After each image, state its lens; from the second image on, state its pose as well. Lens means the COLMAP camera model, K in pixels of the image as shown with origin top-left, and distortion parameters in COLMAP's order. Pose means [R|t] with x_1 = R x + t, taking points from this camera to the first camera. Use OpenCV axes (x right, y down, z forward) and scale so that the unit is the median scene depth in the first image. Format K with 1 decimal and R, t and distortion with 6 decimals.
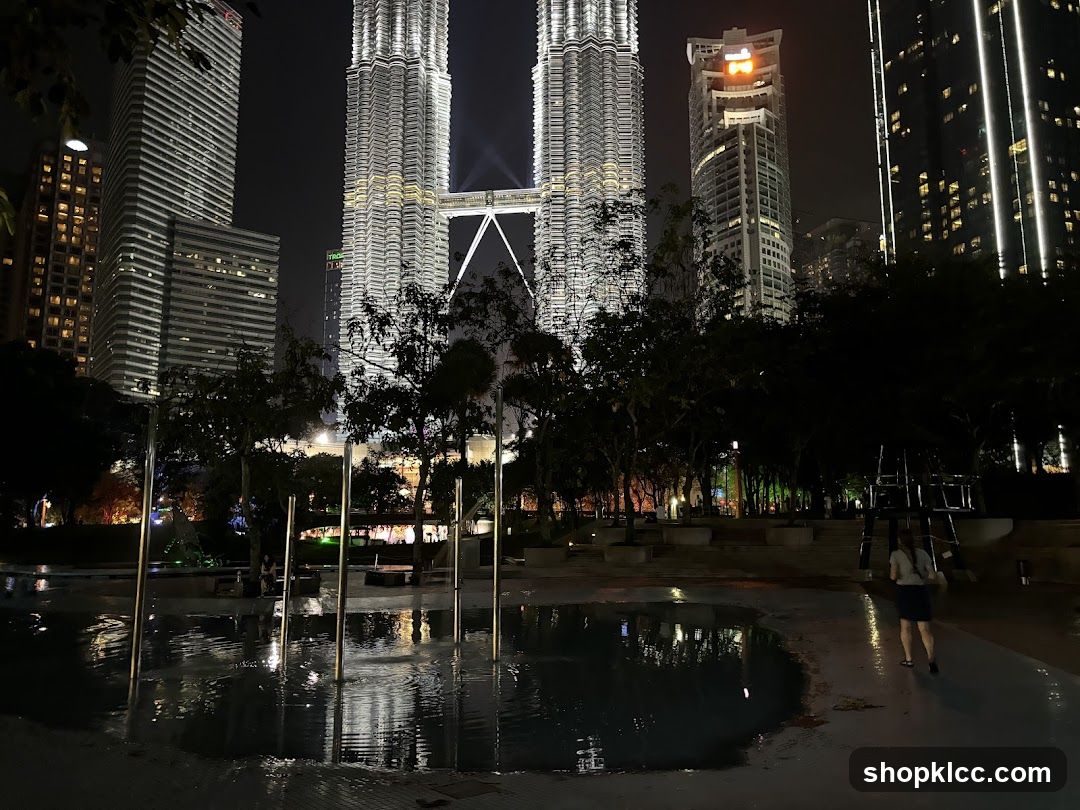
lens RADIAL K [[829.3, 0, 540.0], [0, 829.3, 405.0], [0, 0, 1]] dist [0.058819, -0.065352]
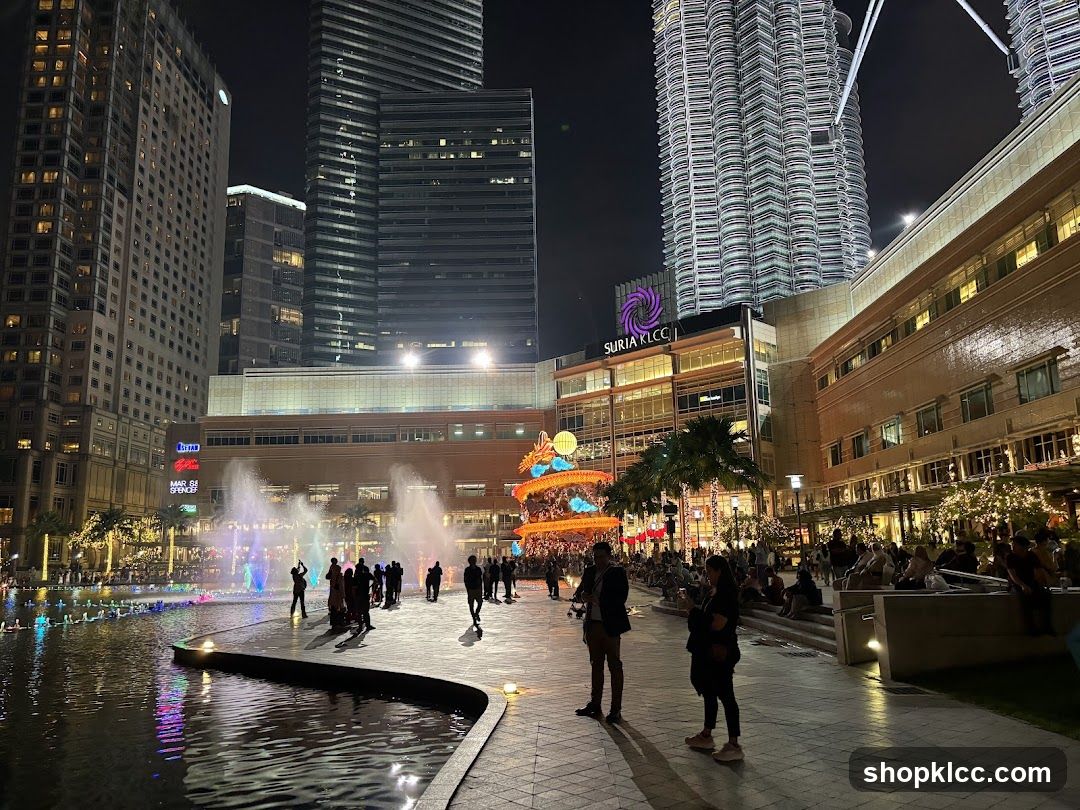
lens RADIAL K [[829.3, 0, 540.0], [0, 829.3, 405.0], [0, 0, 1]] dist [0.058819, -0.065352]
pose [[0.794703, -0.127632, -0.593428, 0.046026], [0.115094, 0.991593, -0.059138, 0.083428], [0.595987, -0.021303, 0.802711, 0.503933]]
